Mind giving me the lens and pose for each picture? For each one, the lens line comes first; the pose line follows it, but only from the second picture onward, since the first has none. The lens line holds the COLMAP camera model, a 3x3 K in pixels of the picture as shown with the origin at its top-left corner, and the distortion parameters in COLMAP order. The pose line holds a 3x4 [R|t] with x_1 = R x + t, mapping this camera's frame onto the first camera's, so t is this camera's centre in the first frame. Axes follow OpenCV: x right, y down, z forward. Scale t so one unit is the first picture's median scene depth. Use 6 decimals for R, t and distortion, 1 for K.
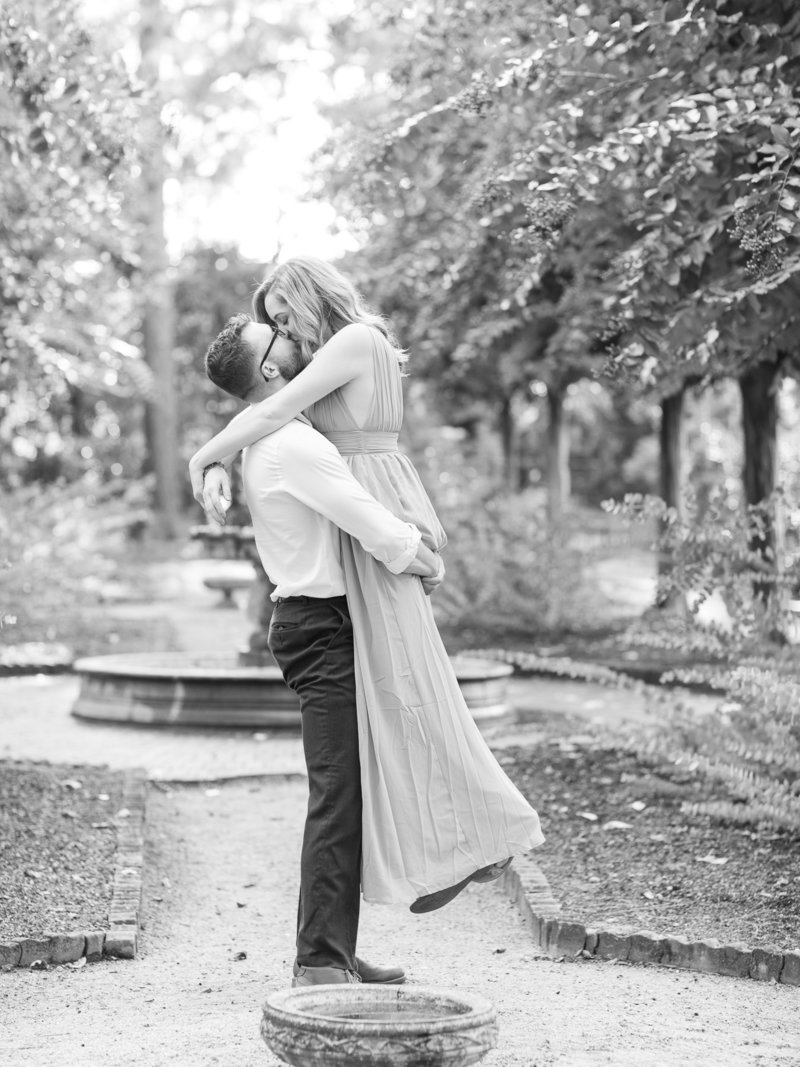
lens RADIAL K [[2590.8, 0, 400.0], [0, 2590.8, 533.5], [0, 0, 1]] dist [-0.021274, -0.691087]
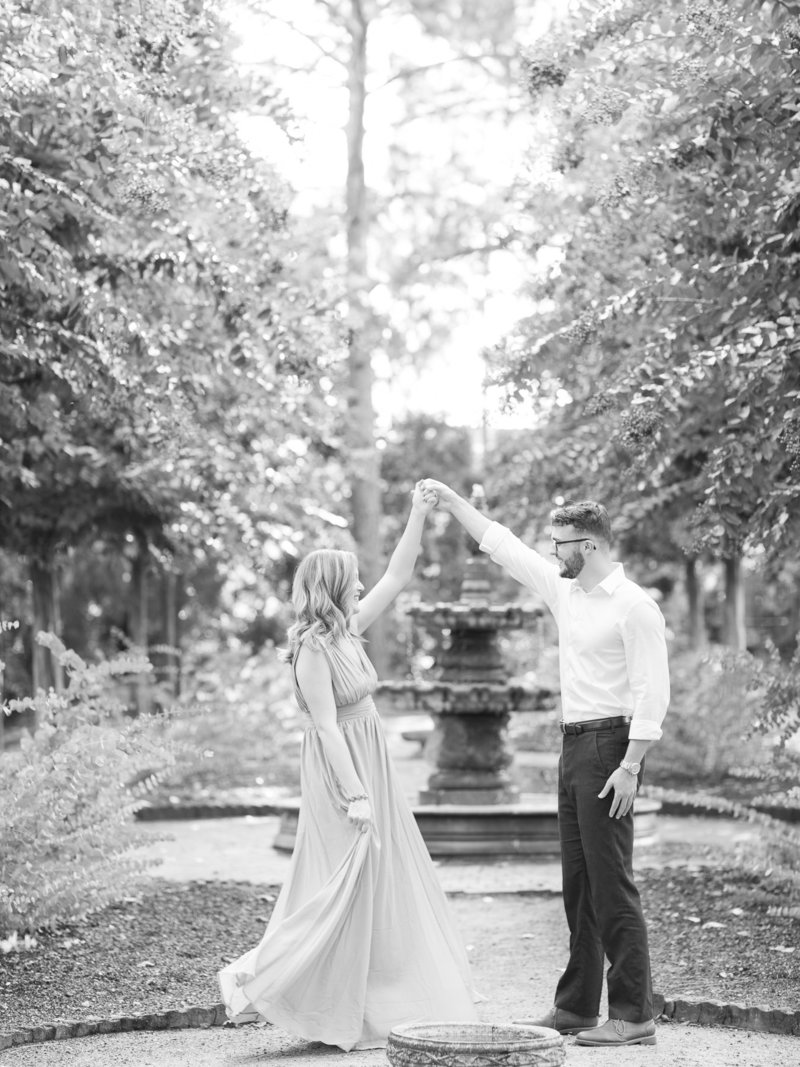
lens RADIAL K [[2590.8, 0, 400.0], [0, 2590.8, 533.5], [0, 0, 1]] dist [-0.021274, -0.691087]
pose [[0.996194, -0.013161, -0.086161, 0.042124], [0.007858, 0.998070, -0.061608, 0.003973], [0.086806, 0.060696, 0.994375, -0.202541]]
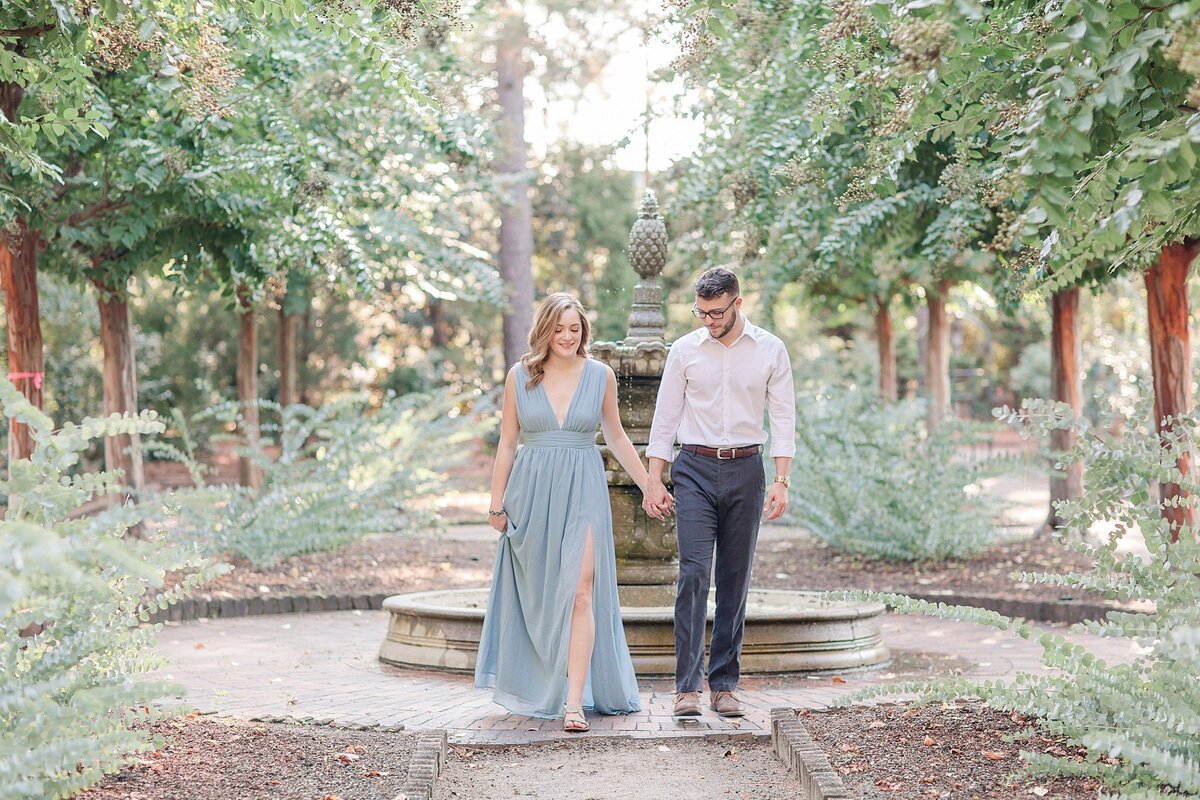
lens RADIAL K [[2580.7, 0, 597.8], [0, 2580.7, 423.8], [0, 0, 1]] dist [-0.023321, -0.349487]
pose [[0.997460, -0.005311, -0.071025, 0.012953], [0.004695, 0.999950, -0.008837, -0.001729], [0.071068, 0.008481, 0.997435, 0.195973]]
